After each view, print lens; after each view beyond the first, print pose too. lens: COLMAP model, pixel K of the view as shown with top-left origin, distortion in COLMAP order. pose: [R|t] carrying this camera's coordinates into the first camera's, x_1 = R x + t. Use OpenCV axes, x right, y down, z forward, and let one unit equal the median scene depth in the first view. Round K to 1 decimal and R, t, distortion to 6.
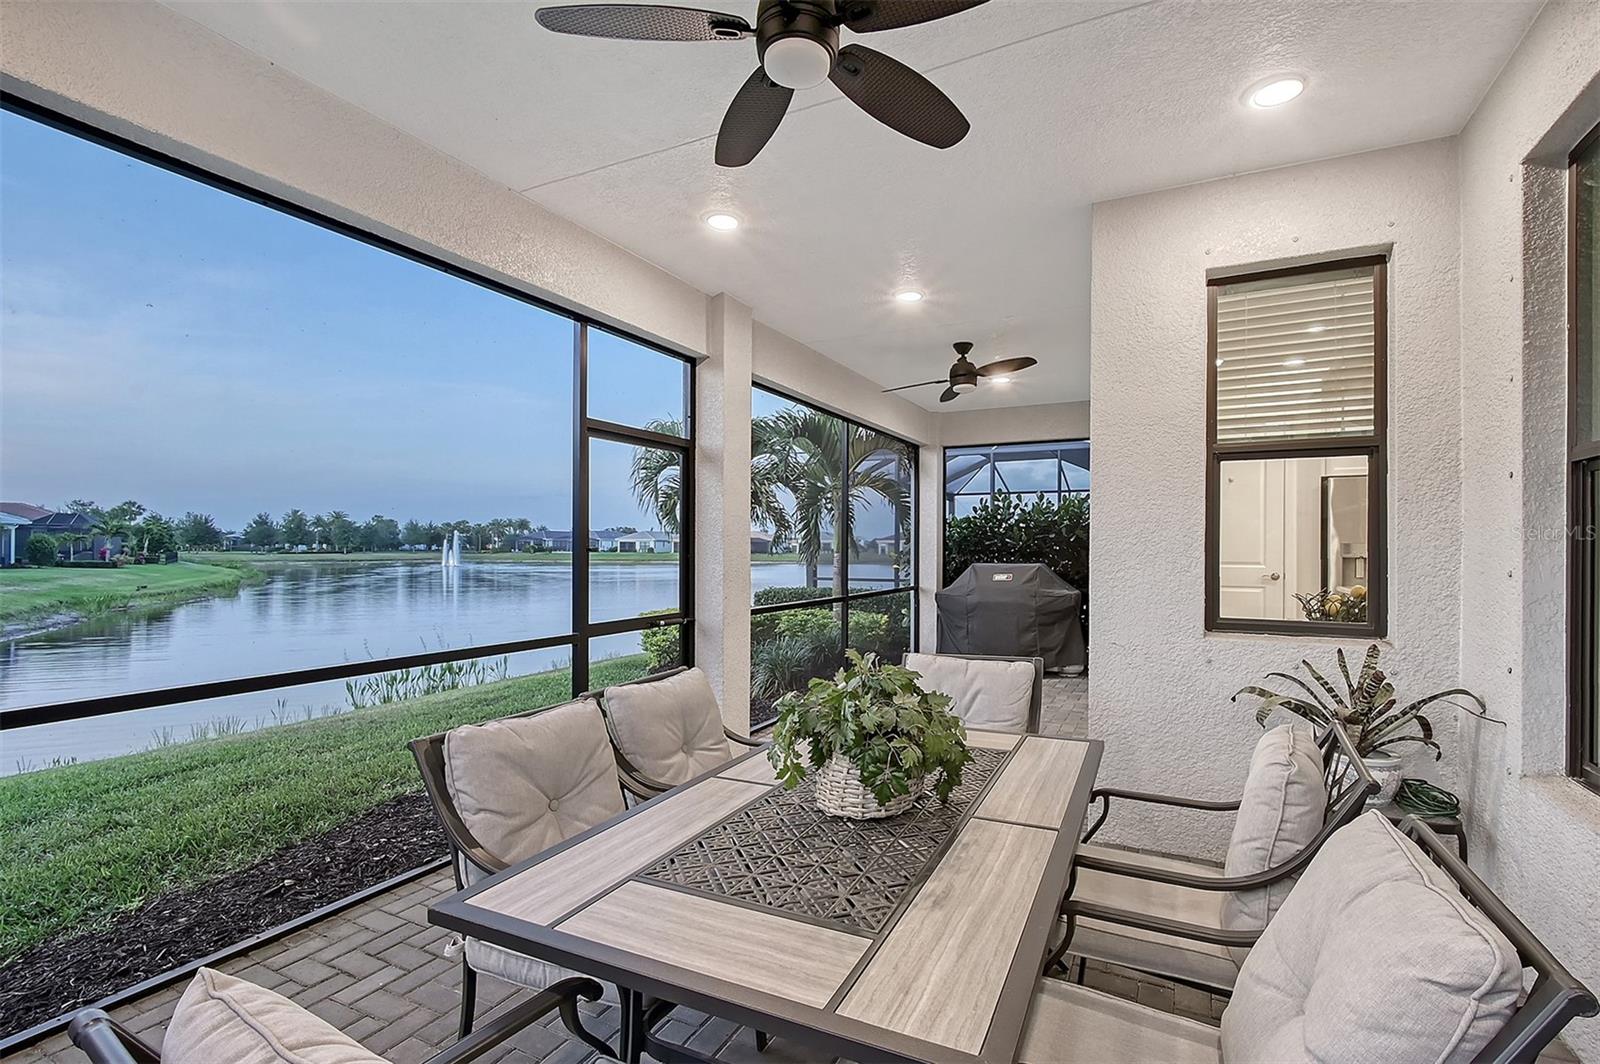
lens RADIAL K [[741.6, 0, 805.3], [0, 741.6, 541.6], [0, 0, 1]] dist [0.000927, 0.000631]
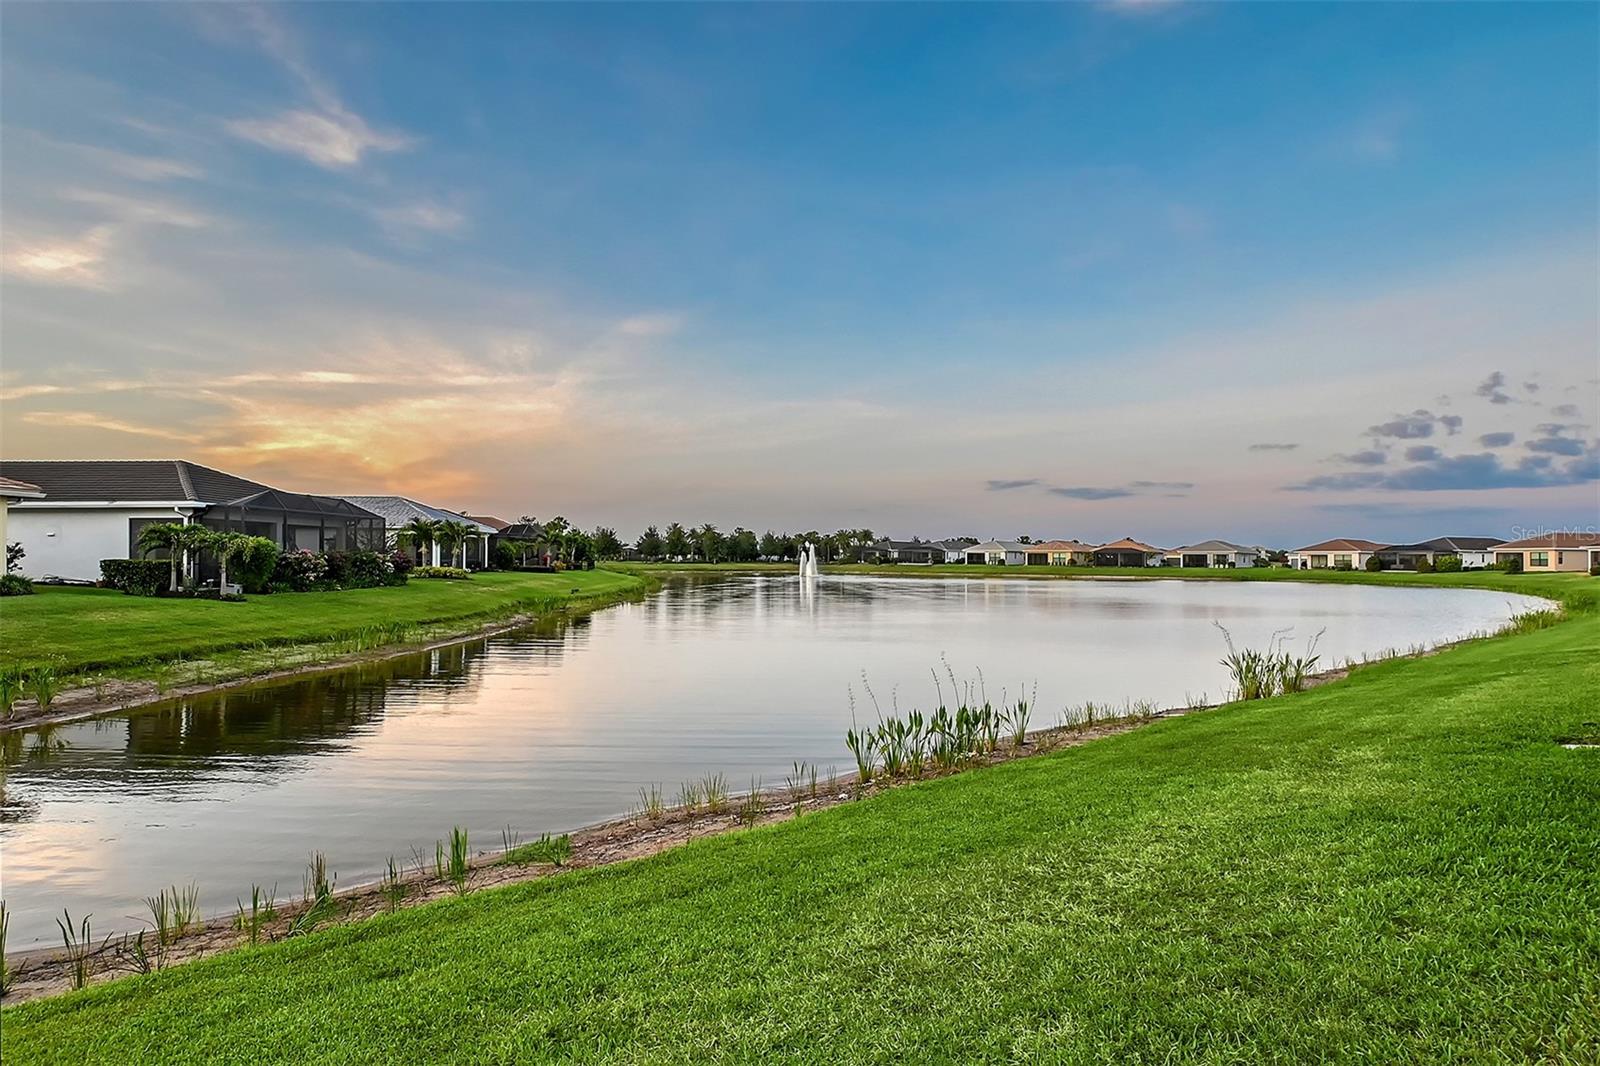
lens RADIAL K [[768.2, 0, 803.4], [0, 768.2, 548.6], [0, 0, 1]] dist [-0.028927, -0.000320]
pose [[0.912322, -0.002965, -0.409462, -0.101096], [-0.000549, 0.999964, -0.008464, 0.007349], [0.409473, 0.007947, 0.912288, 0.091443]]
